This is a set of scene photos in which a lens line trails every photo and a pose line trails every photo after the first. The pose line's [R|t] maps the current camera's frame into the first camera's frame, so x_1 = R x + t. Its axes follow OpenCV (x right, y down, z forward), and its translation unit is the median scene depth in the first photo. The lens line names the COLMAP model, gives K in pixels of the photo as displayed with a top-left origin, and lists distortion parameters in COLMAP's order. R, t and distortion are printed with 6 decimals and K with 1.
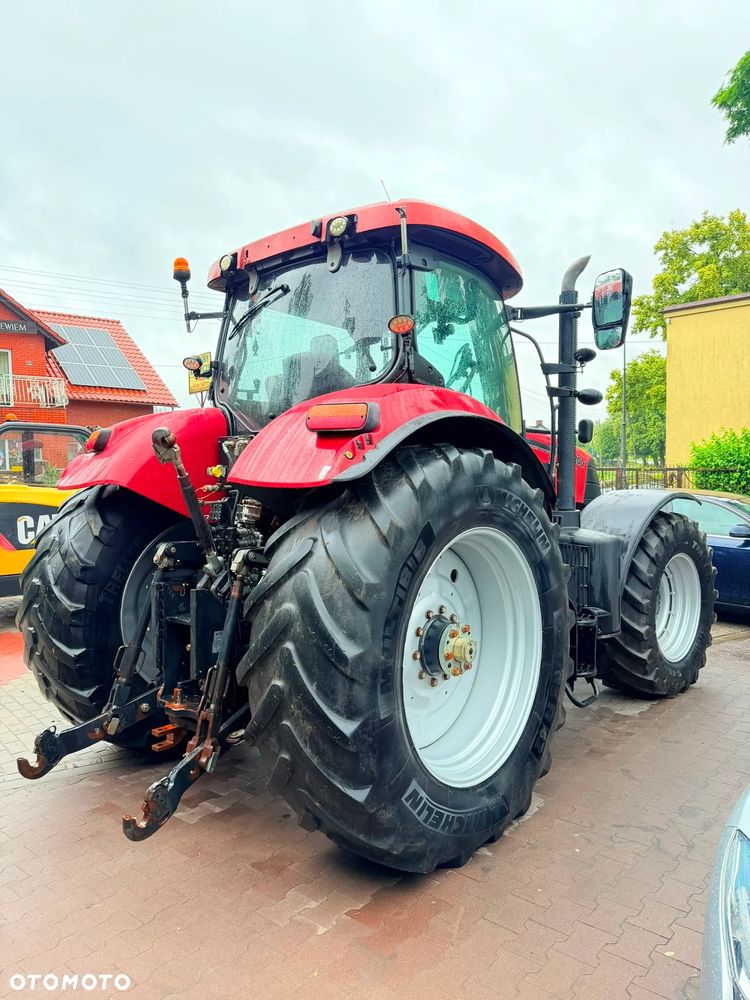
lens RADIAL K [[707.5, 0, 368.5], [0, 707.5, 497.2], [0, 0, 1]] dist [0.034376, -0.040546]
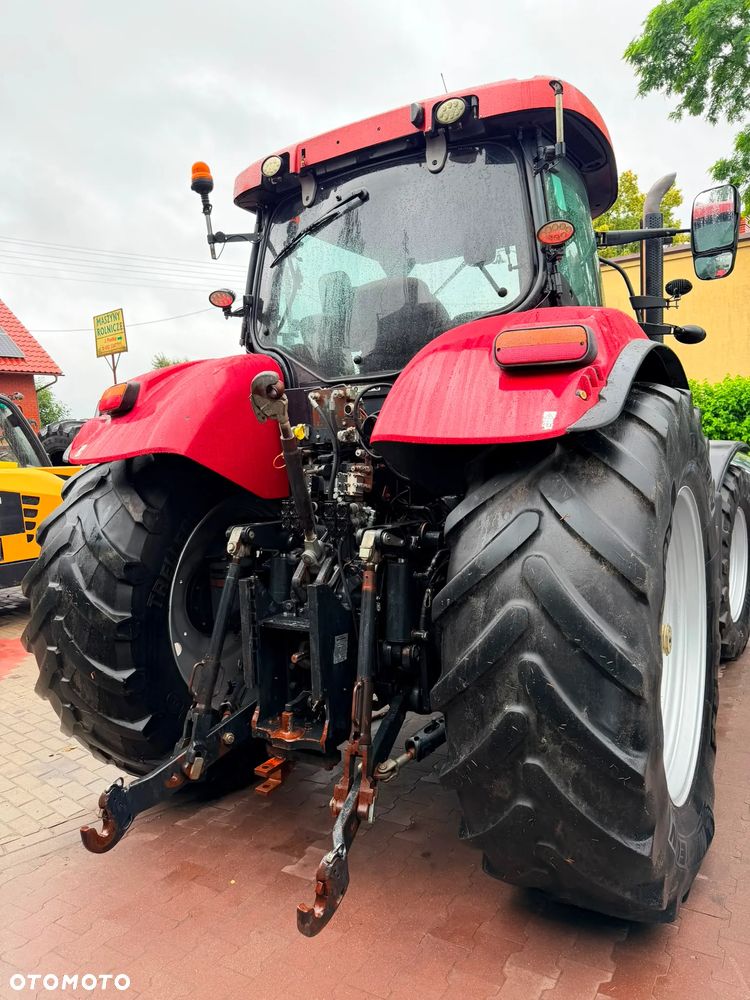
lens RADIAL K [[707.5, 0, 375.0], [0, 707.5, 502.0], [0, 0, 1]] dist [0.034376, -0.040546]
pose [[0.985492, -0.049435, 0.162364, -0.263593], [0.040783, 0.997586, 0.056201, 0.000504], [-0.164750, -0.048764, 0.985129, 0.214128]]
